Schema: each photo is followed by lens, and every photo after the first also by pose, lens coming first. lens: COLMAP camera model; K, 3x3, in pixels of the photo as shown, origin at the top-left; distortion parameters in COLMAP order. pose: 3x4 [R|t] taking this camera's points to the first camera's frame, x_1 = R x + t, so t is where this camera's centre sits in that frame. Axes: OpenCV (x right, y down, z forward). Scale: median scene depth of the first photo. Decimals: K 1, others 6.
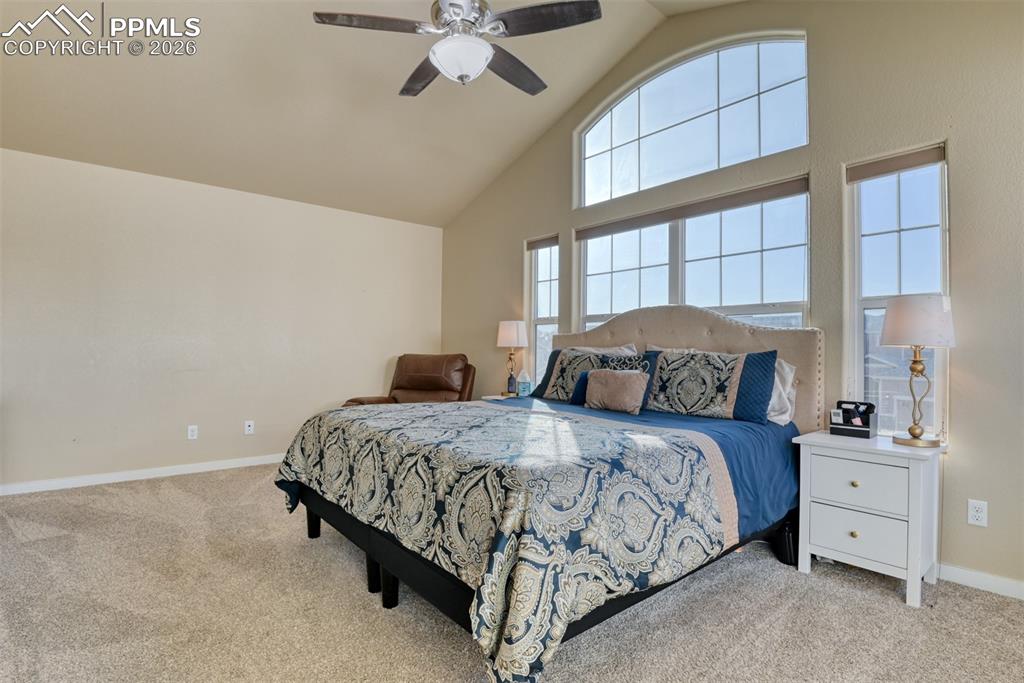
lens RADIAL K [[497.7, 0, 509.7], [0, 497.7, 337.8], [0, 0, 1]] dist [-0.021802, -0.003284]
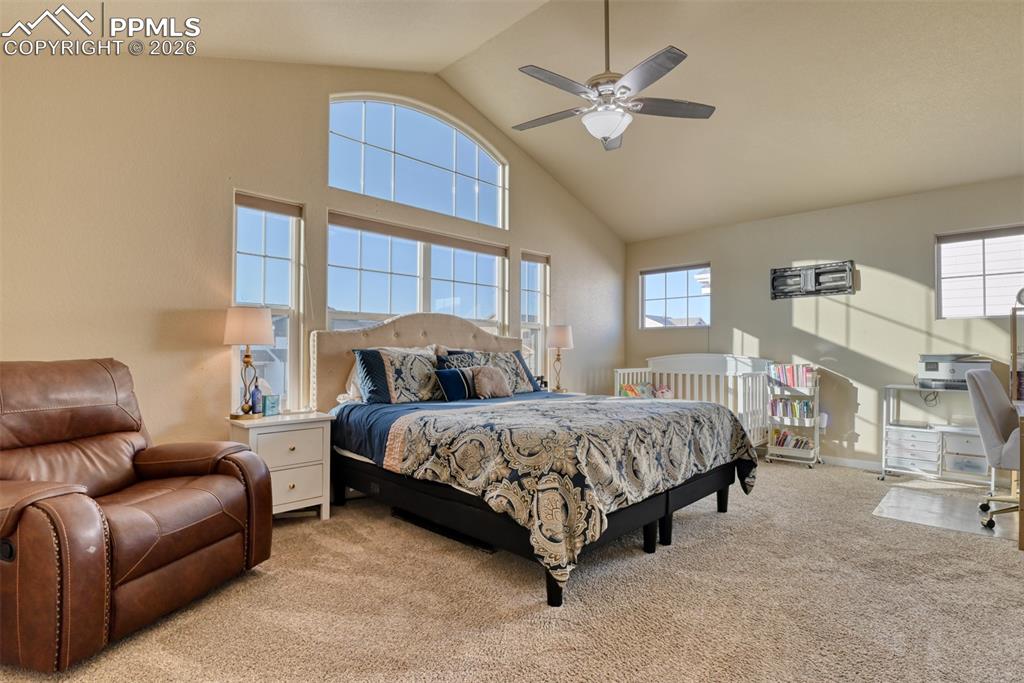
lens RADIAL K [[497.7, 0, 509.8], [0, 497.7, 349.1], [0, 0, 1]] dist [-0.021802, -0.003284]
pose [[-0.103559, 0.017272, 0.994473, -0.932339], [-0.001492, 0.999845, -0.017521, 0.042997], [-0.994622, -0.003299, -0.103517, 0.984330]]
